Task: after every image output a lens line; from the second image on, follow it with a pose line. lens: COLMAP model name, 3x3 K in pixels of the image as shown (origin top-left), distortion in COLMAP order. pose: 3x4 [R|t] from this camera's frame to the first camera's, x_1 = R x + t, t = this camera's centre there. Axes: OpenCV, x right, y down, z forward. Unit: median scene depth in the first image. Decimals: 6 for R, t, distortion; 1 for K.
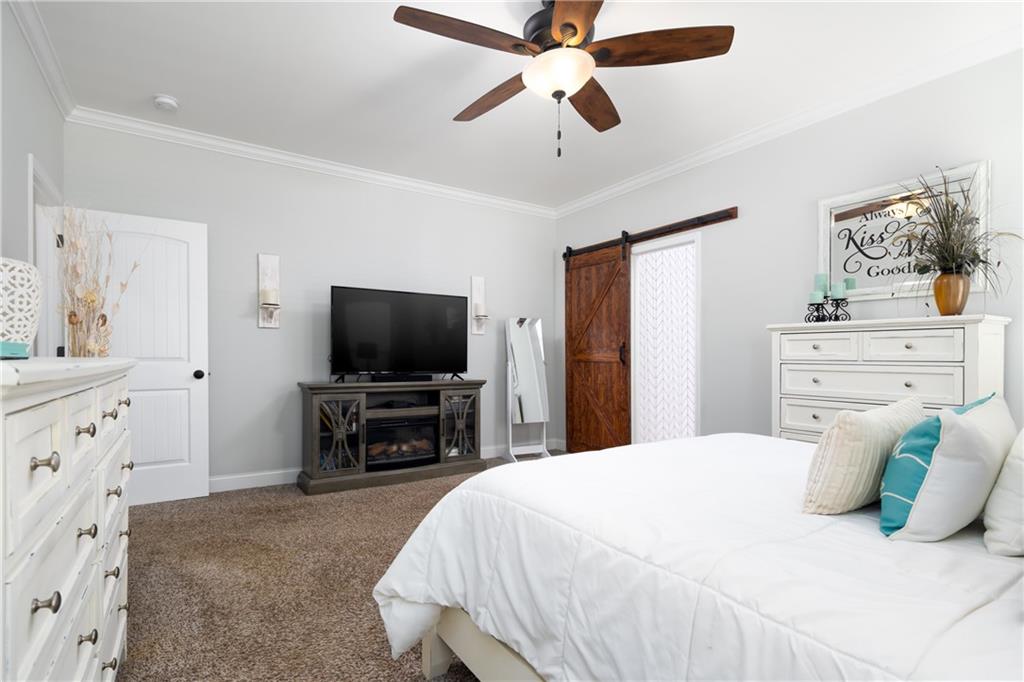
lens RADIAL K [[497.9, 0, 511.1], [0, 497.9, 362.2], [0, 0, 1]] dist [-0.001741, -0.000261]
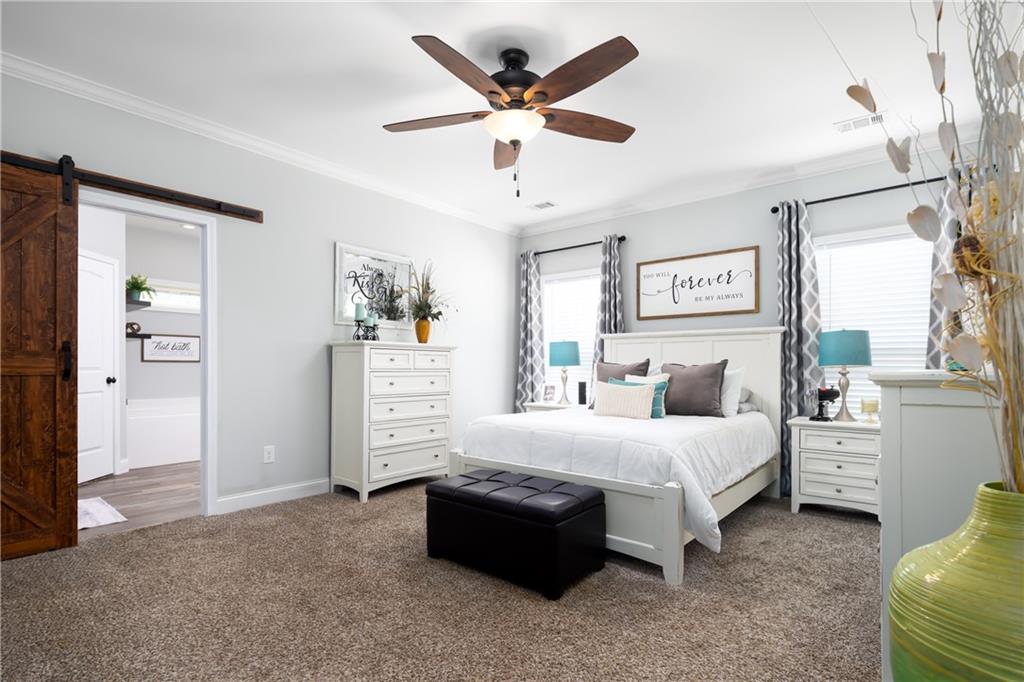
lens RADIAL K [[497.9, 0, 511.1], [0, 497.9, 362.2], [0, 0, 1]] dist [-0.001741, -0.000261]
pose [[-0.284315, 0.005208, 0.958717, -0.665271], [0.007044, 0.999970, -0.003343, -0.012776], [-0.958705, 0.005803, -0.284343, 0.879656]]
